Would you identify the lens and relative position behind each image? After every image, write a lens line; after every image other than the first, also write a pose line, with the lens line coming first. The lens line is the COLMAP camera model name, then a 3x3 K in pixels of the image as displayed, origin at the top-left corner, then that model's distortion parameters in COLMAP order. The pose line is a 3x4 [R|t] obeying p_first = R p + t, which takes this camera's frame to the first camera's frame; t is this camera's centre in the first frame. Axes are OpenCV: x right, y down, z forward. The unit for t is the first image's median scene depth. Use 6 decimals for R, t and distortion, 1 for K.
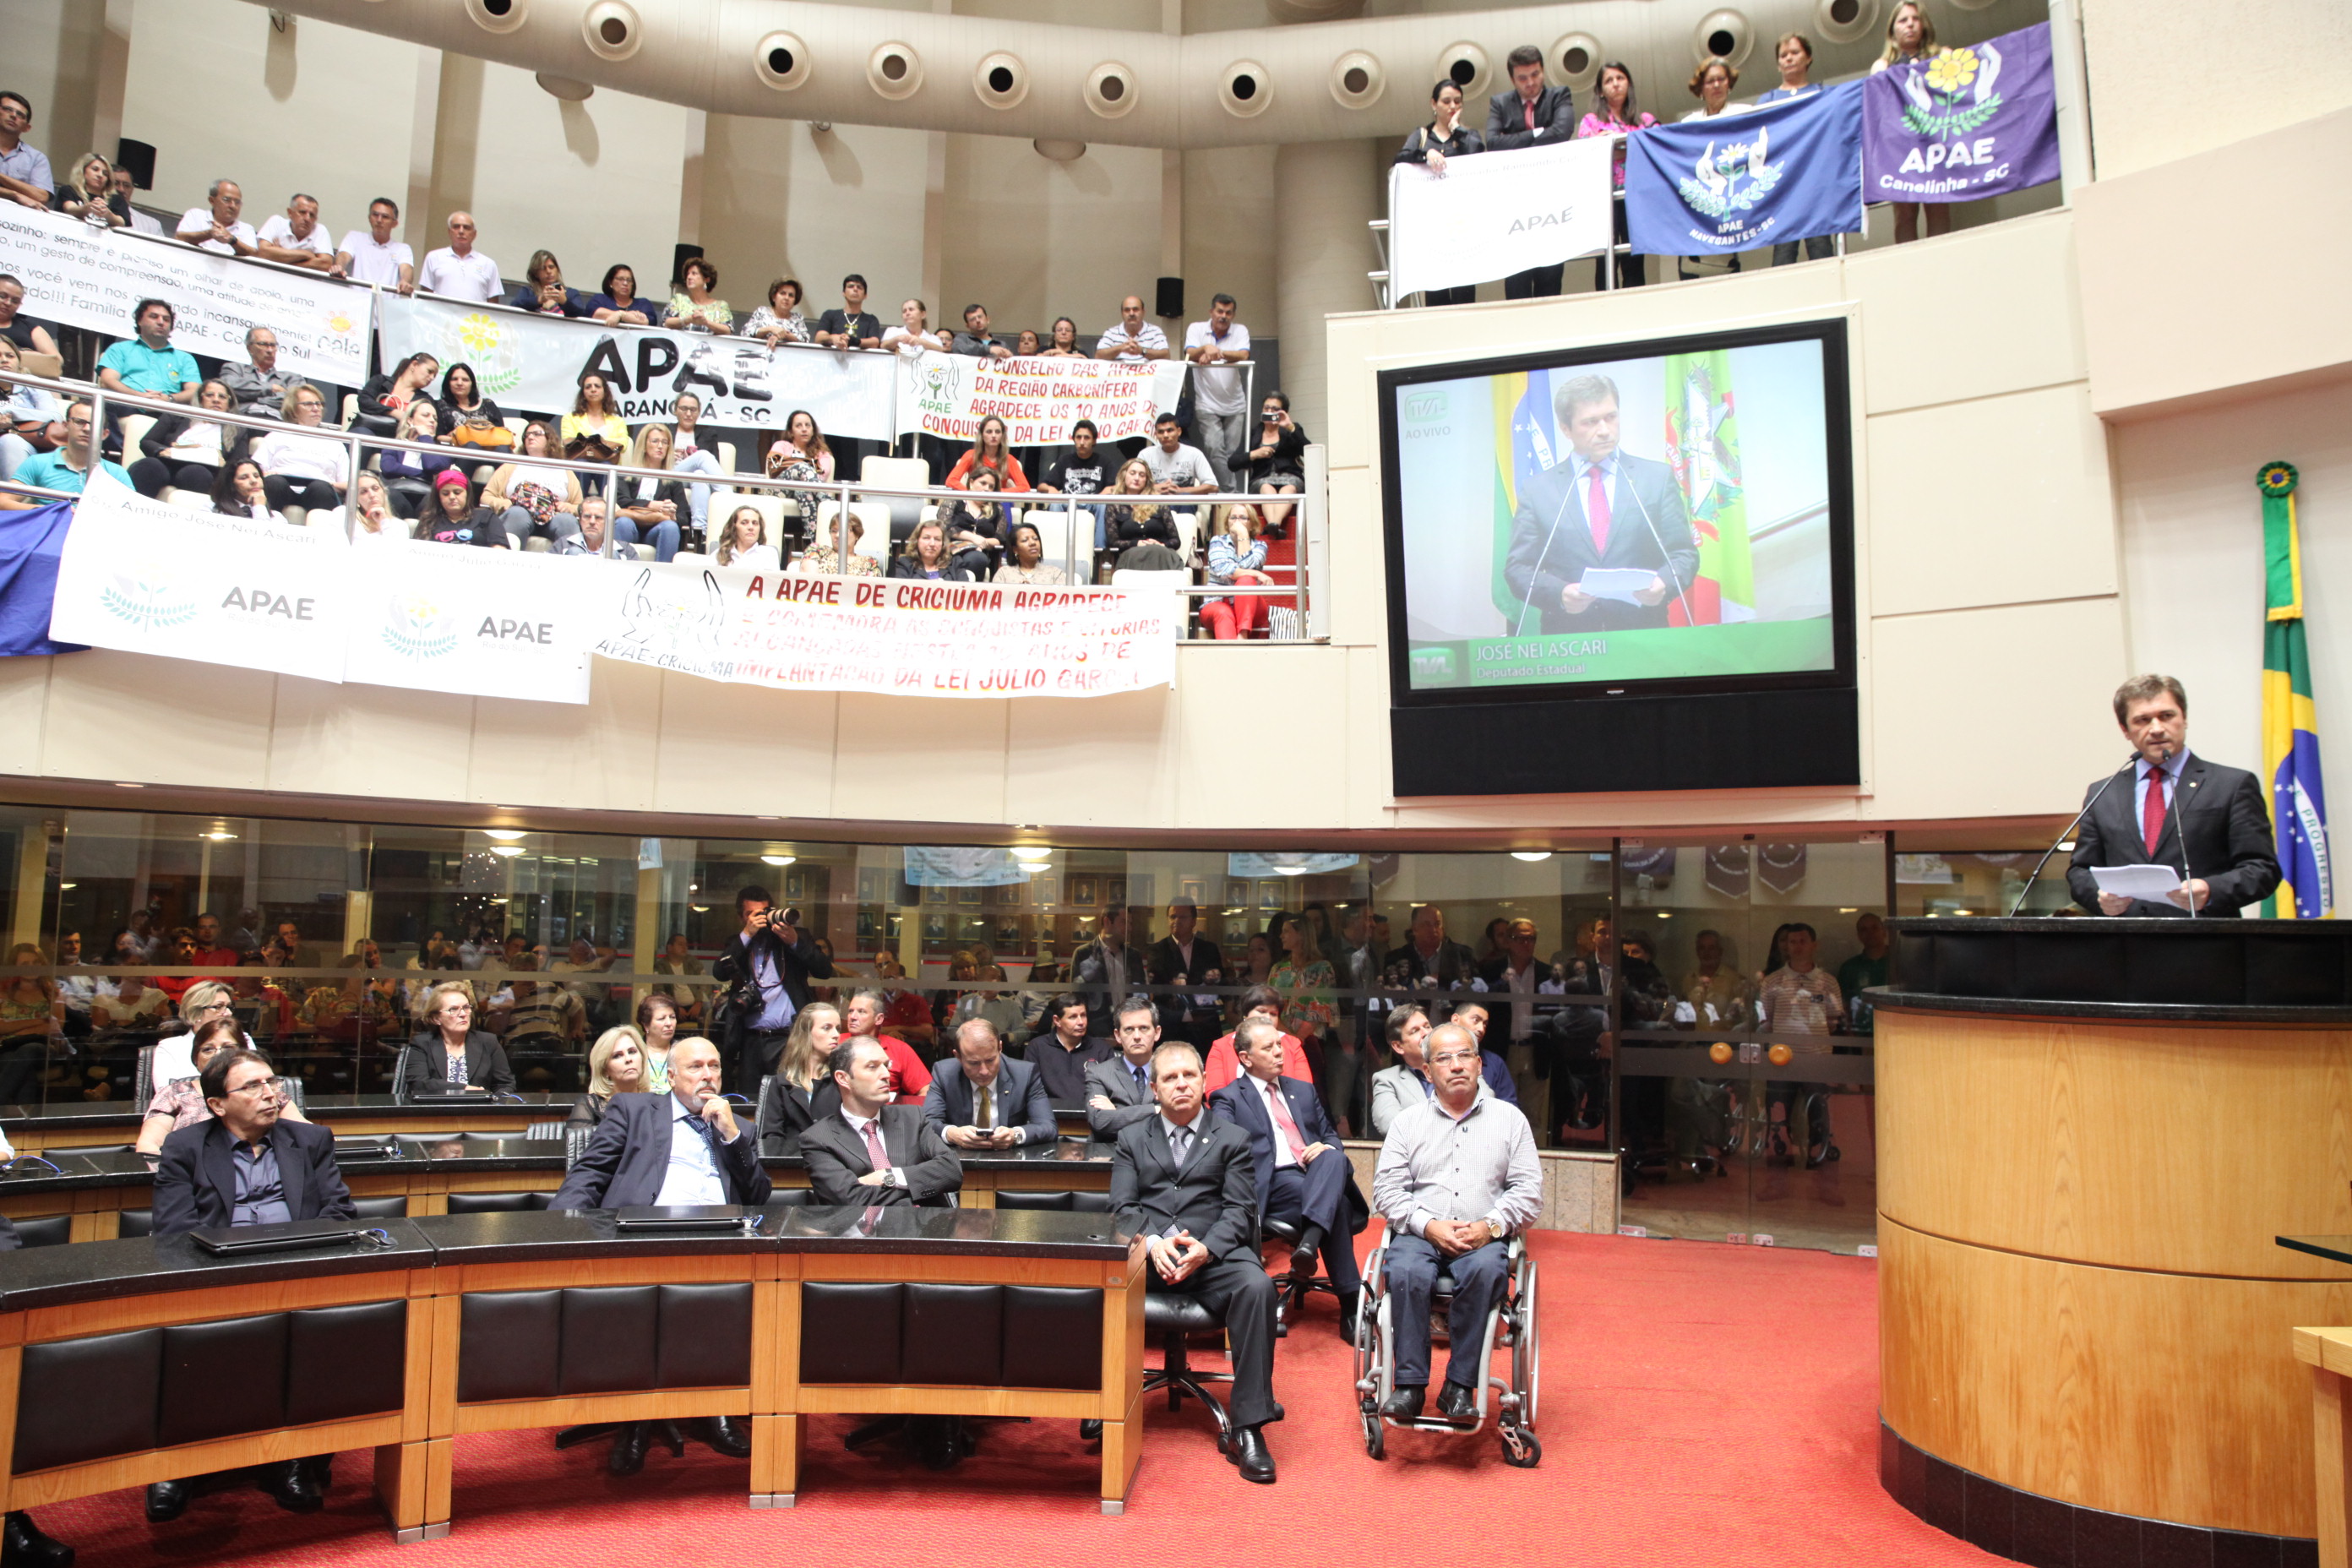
lens RADIAL K [[1620.0, 0, 1173.0], [0, 1620.0, 806.5], [0, 0, 1]] dist [-0.099391, 0.065618]
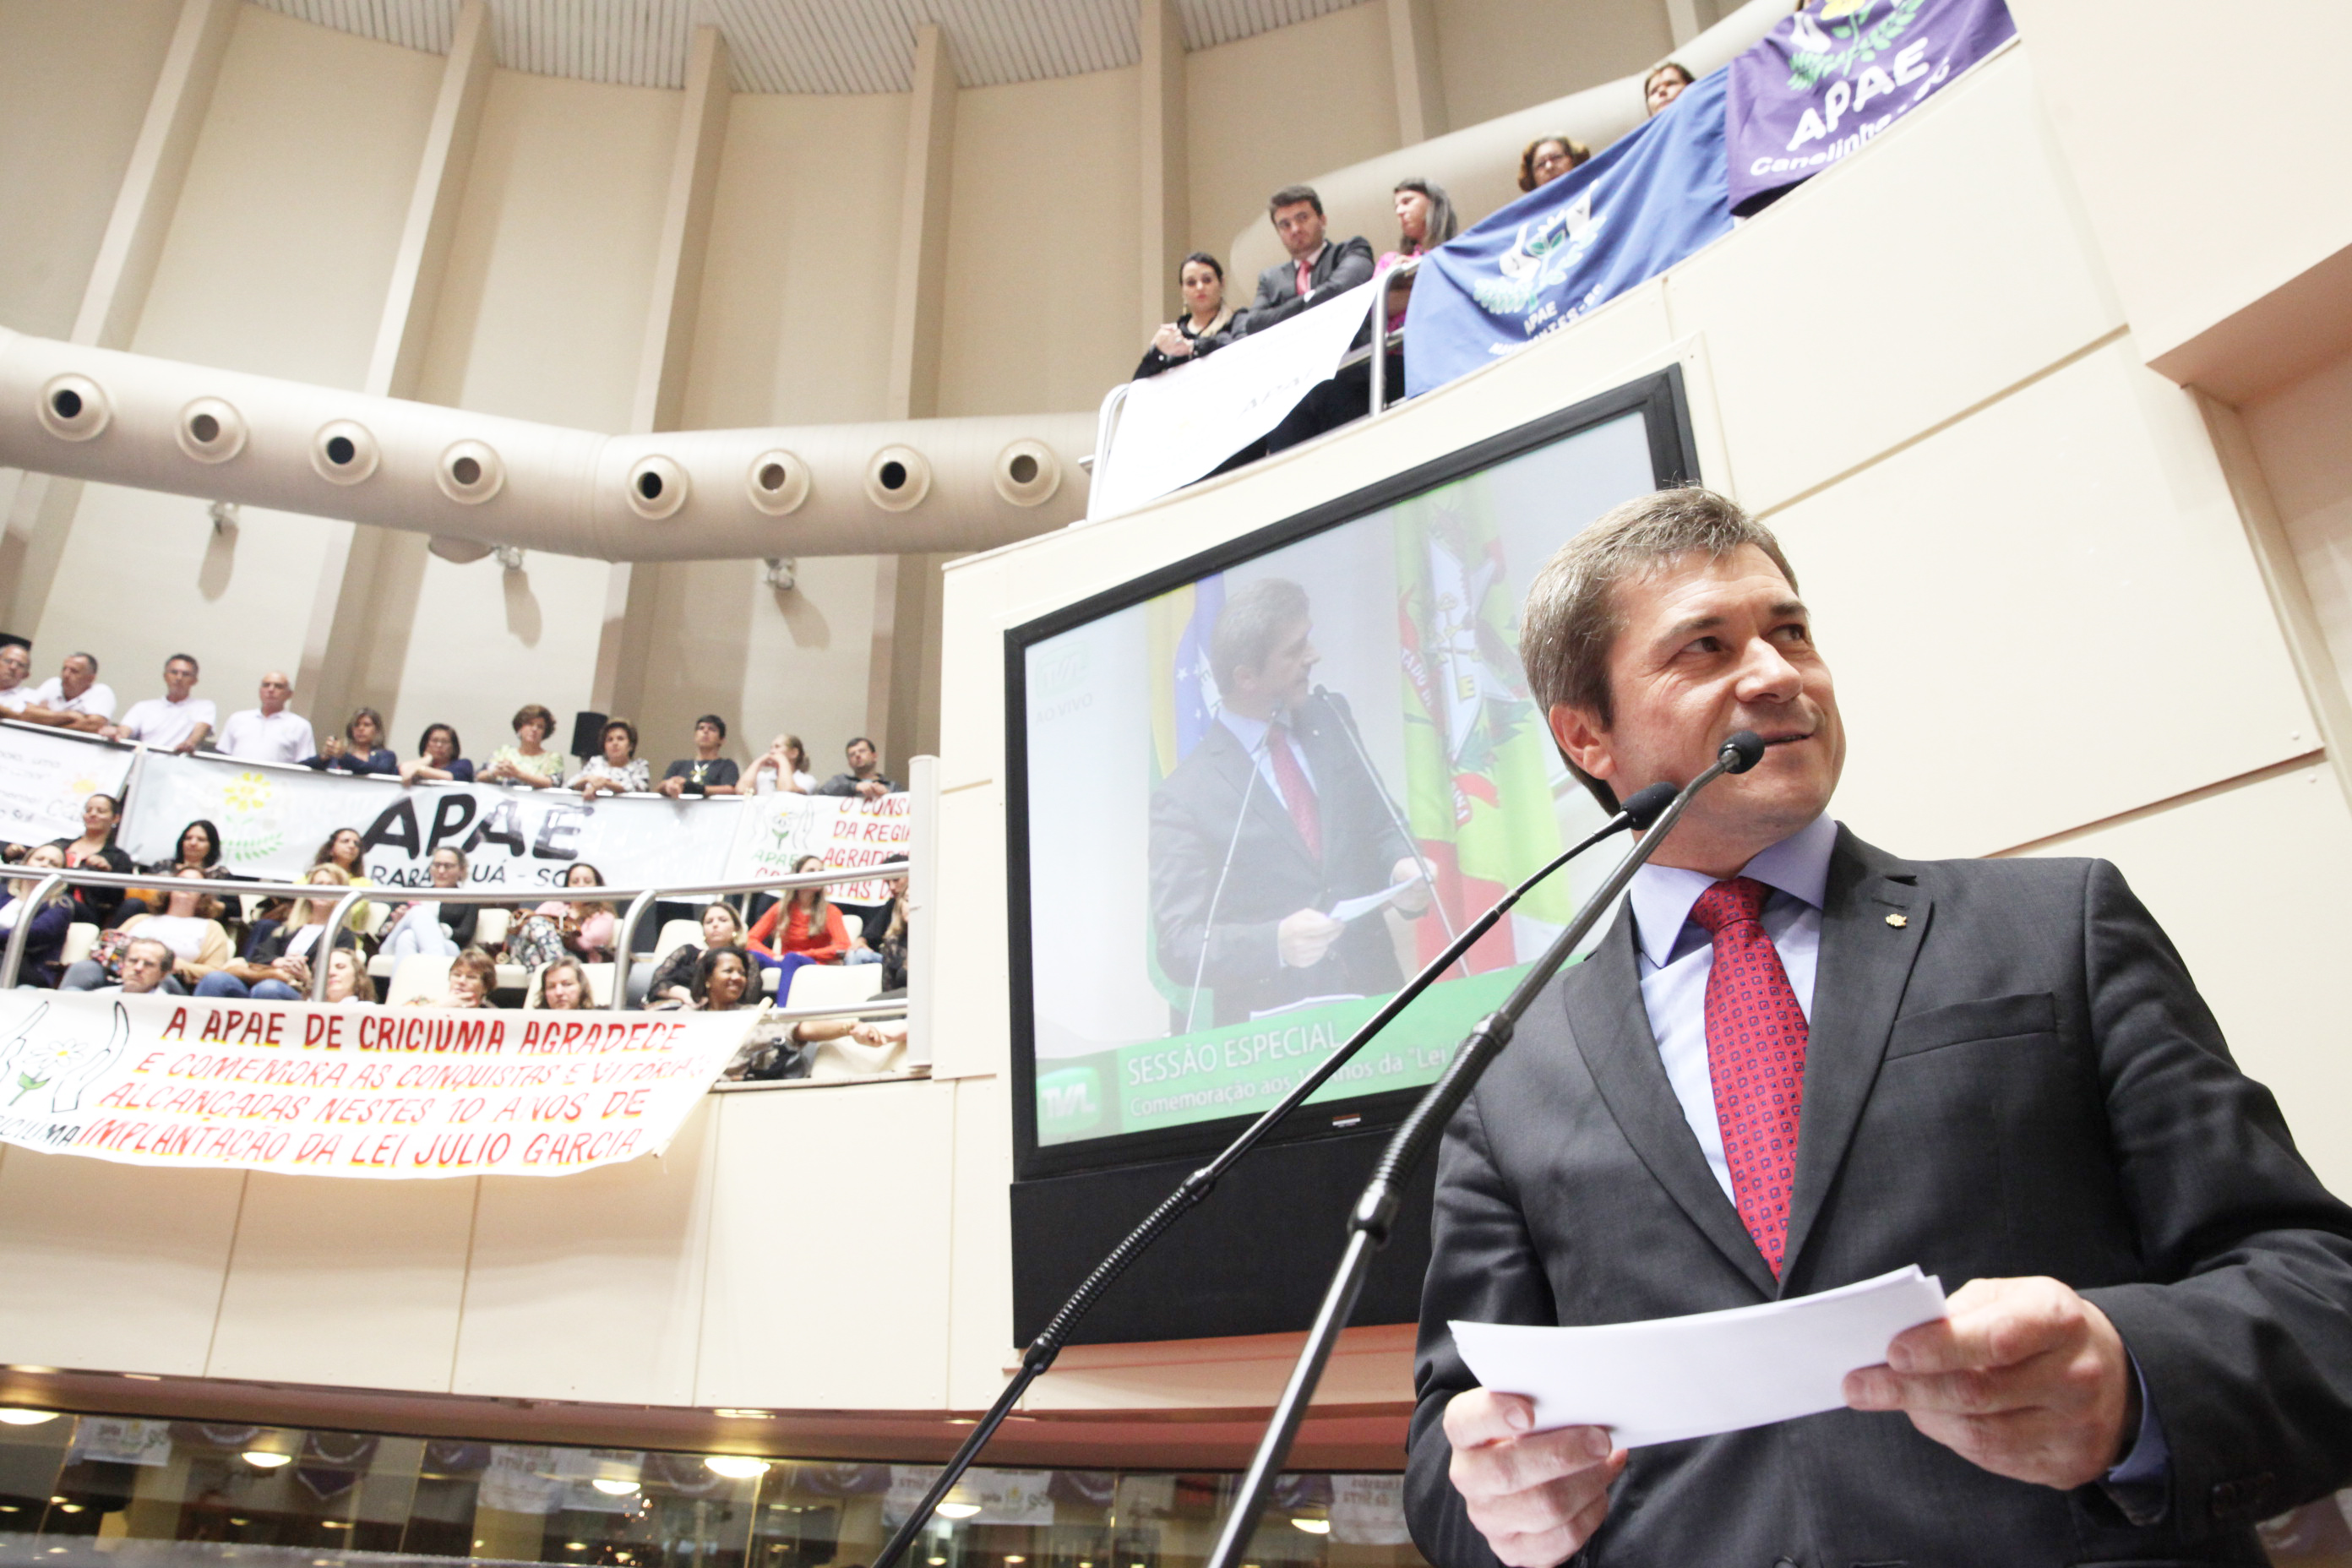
lens RADIAL K [[1716.1, 0, 1158.2], [0, 1716.1, 788.7], [0, 0, 1]] dist [-0.082107, 0.054118]
pose [[0.960180, -0.086038, -0.265806, 0.380188], [-0.020671, 0.926915, -0.374702, 0.034688], [0.278618, 0.365276, 0.888226, 0.482025]]
